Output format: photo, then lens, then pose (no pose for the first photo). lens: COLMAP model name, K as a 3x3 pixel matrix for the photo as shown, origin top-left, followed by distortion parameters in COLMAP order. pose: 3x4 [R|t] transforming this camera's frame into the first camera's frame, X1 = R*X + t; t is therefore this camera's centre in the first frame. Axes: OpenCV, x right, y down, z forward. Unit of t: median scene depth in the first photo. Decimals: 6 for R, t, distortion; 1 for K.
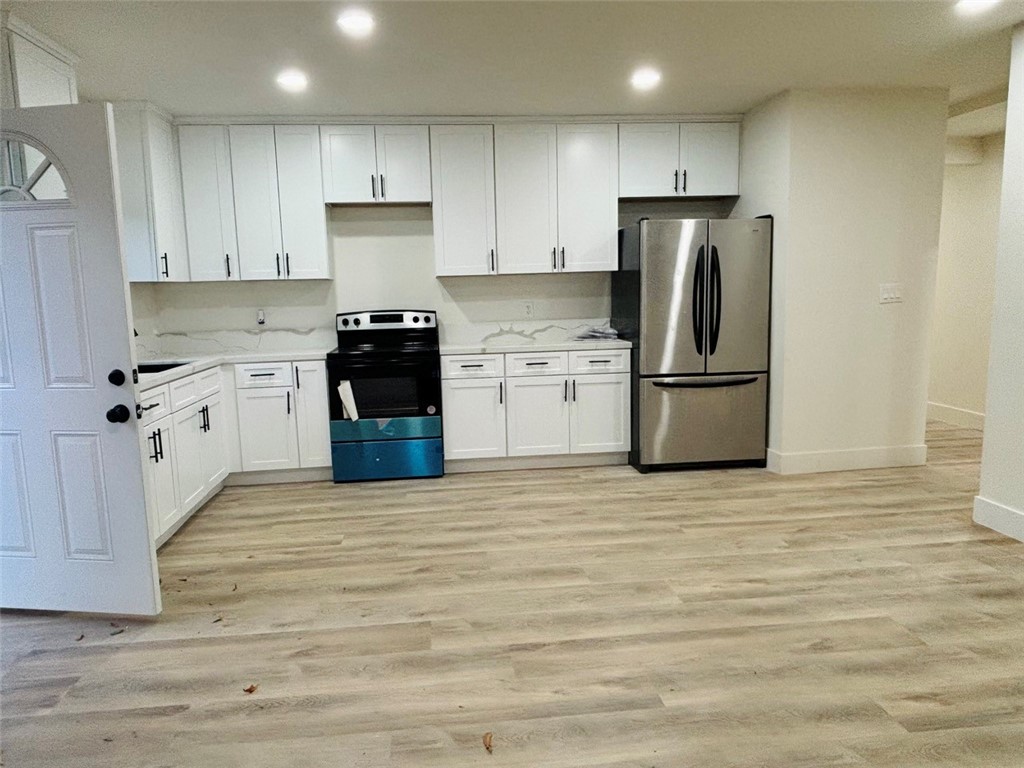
lens RADIAL K [[681.9, 0, 497.1], [0, 681.9, 388.3], [0, 0, 1]] dist [-0.003935, -0.001787]
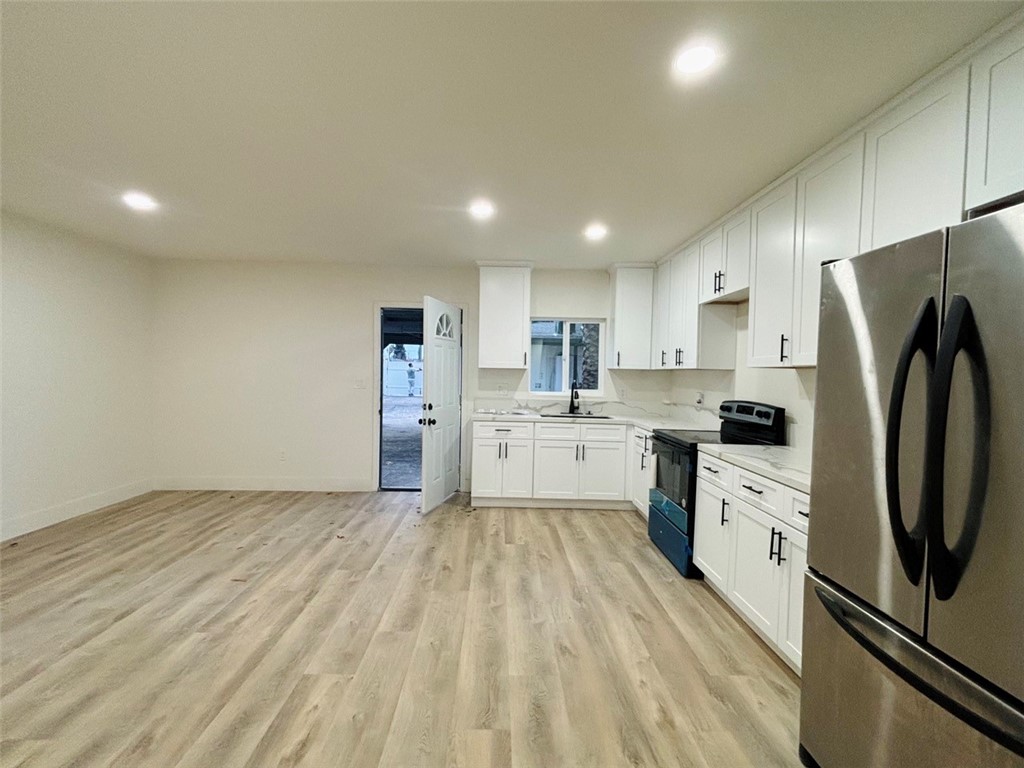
lens RADIAL K [[449.7, 0, 508.6], [0, 449.7, 387.0], [0, 0, 1]] dist [0.005796, 0.001803]
pose [[-0.070810, 0.062691, -0.995518, 0.954113], [-0.164345, 0.983651, 0.073633, -0.239070], [0.983858, 0.168822, -0.059350, 1.324155]]
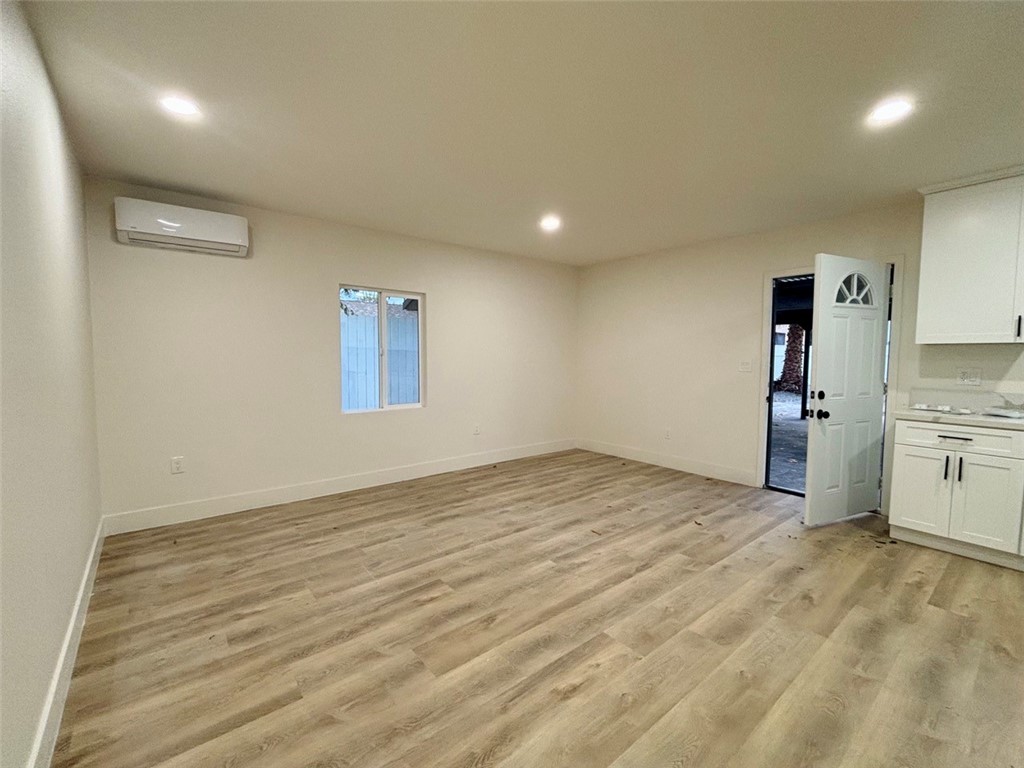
lens RADIAL K [[449.7, 0, 517.2], [0, 449.7, 380.6], [0, 0, 1]] dist [0.005796, 0.001803]
pose [[-0.821991, 0.055760, -0.566764, 0.813638], [-0.070624, 0.977533, 0.198601, -0.235331], [0.565104, 0.203275, -0.799585, 1.477876]]
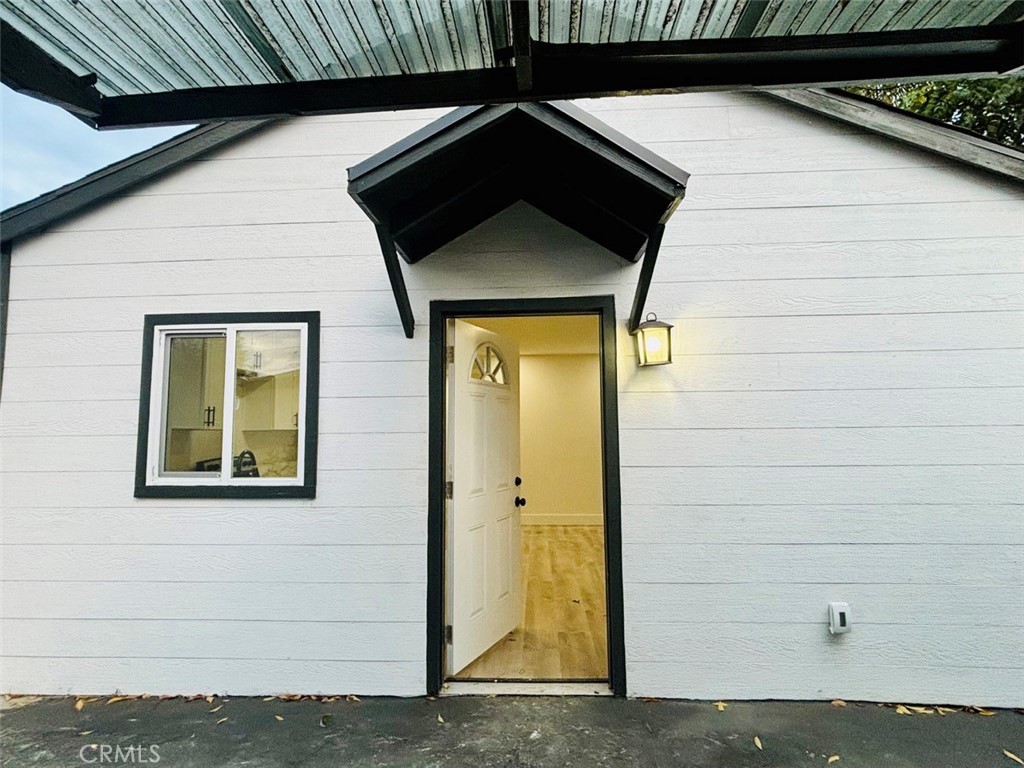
lens RADIAL K [[524.6, 0, 516.6], [0, 524.6, 383.8], [0, 0, 1]] dist [0.000697, 0.002782]
pose [[0.130126, 0.116341, 0.984648, -1.916505], [0.152574, 0.978914, -0.135827, -0.074085], [-0.979688, 0.167906, 0.109631, 0.731717]]
